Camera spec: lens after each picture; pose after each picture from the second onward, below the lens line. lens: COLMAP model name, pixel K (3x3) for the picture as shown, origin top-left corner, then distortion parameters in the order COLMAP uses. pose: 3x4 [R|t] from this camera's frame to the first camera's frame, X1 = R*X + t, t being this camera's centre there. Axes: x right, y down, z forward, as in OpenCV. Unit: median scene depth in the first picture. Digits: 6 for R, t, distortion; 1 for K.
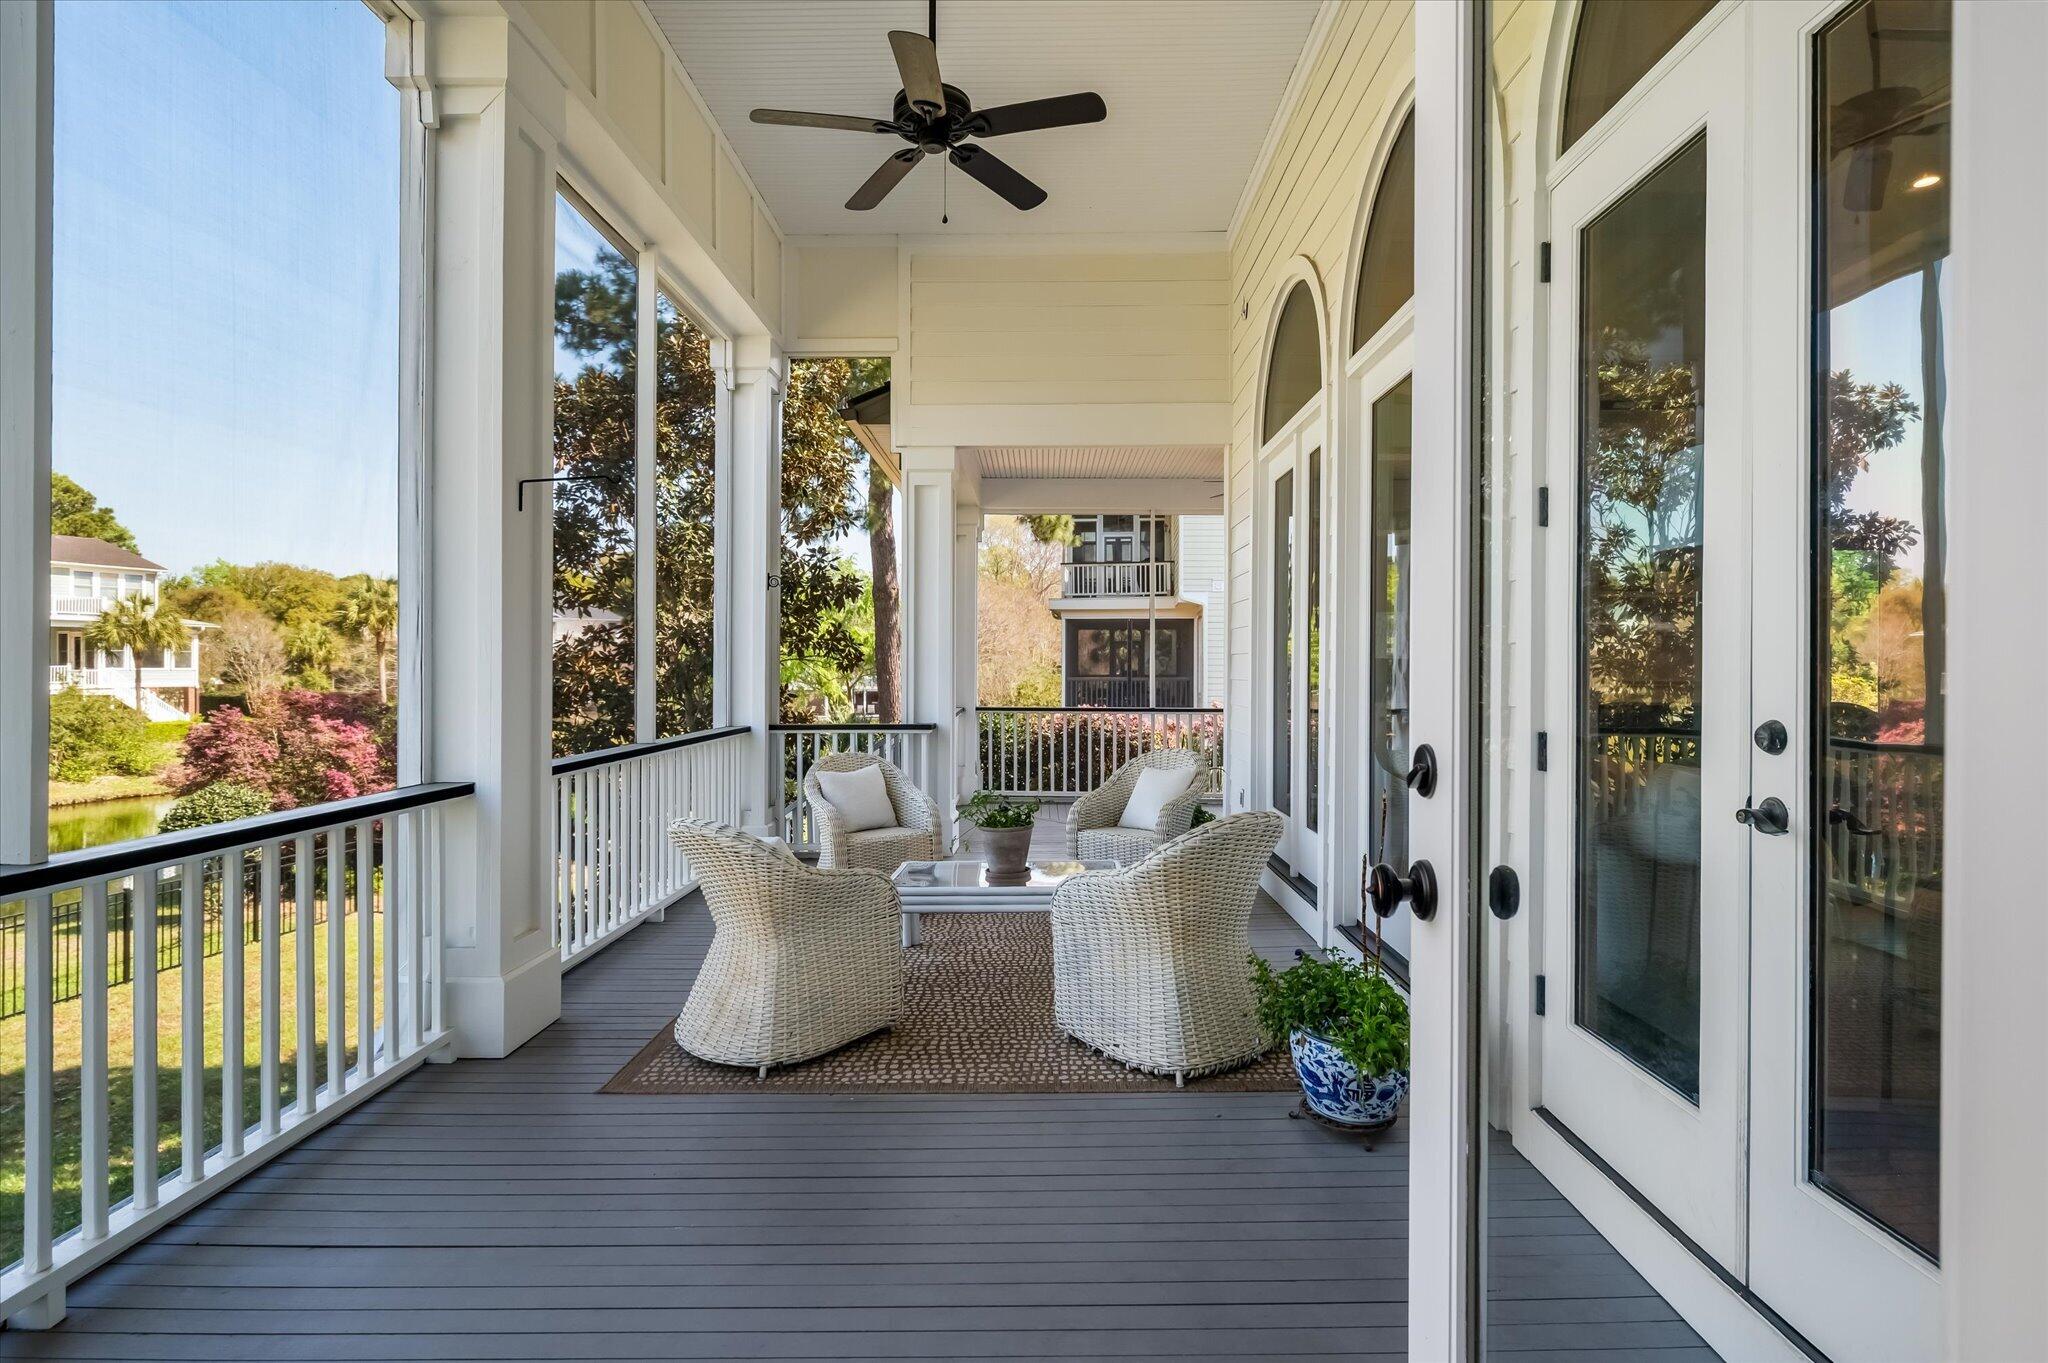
lens RADIAL K [[1023.8, 0, 1023.5], [0, 1023.8, 675.7], [0, 0, 1]] dist [-0.007479, -0.000545]
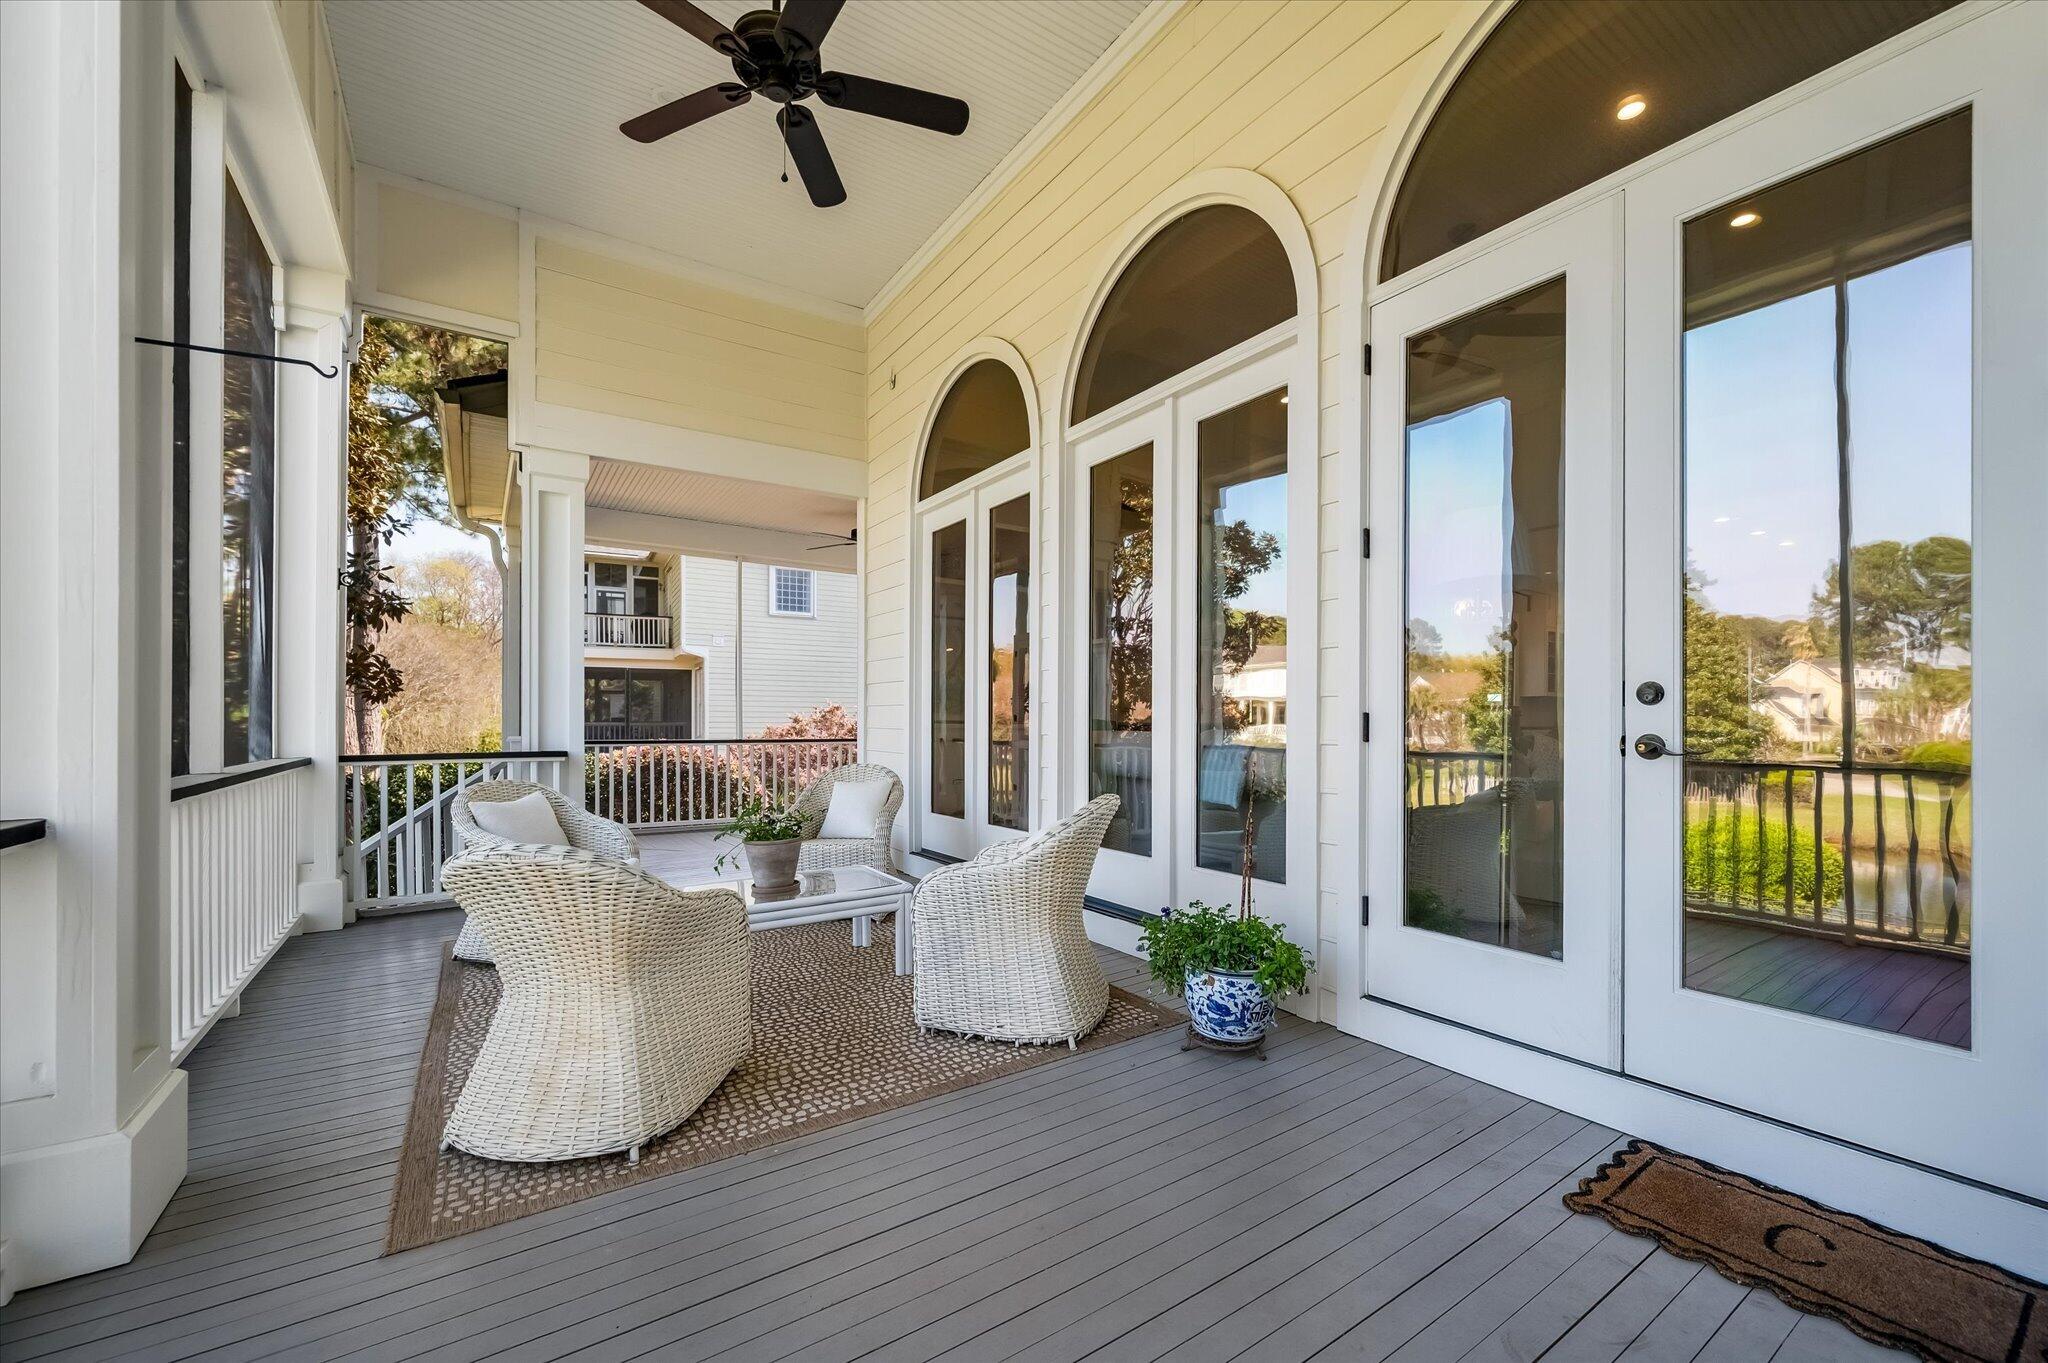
lens RADIAL K [[832.3, 0, 1073.1], [0, 832.3, 726.0], [0, 0, 1]] dist [-0.003985, -0.000960]
pose [[0.813377, -0.005711, 0.581709, -0.325913], [0.004097, 0.999983, 0.004089, 0.049852], [-0.581722, -0.000942, 0.813387, 0.256636]]
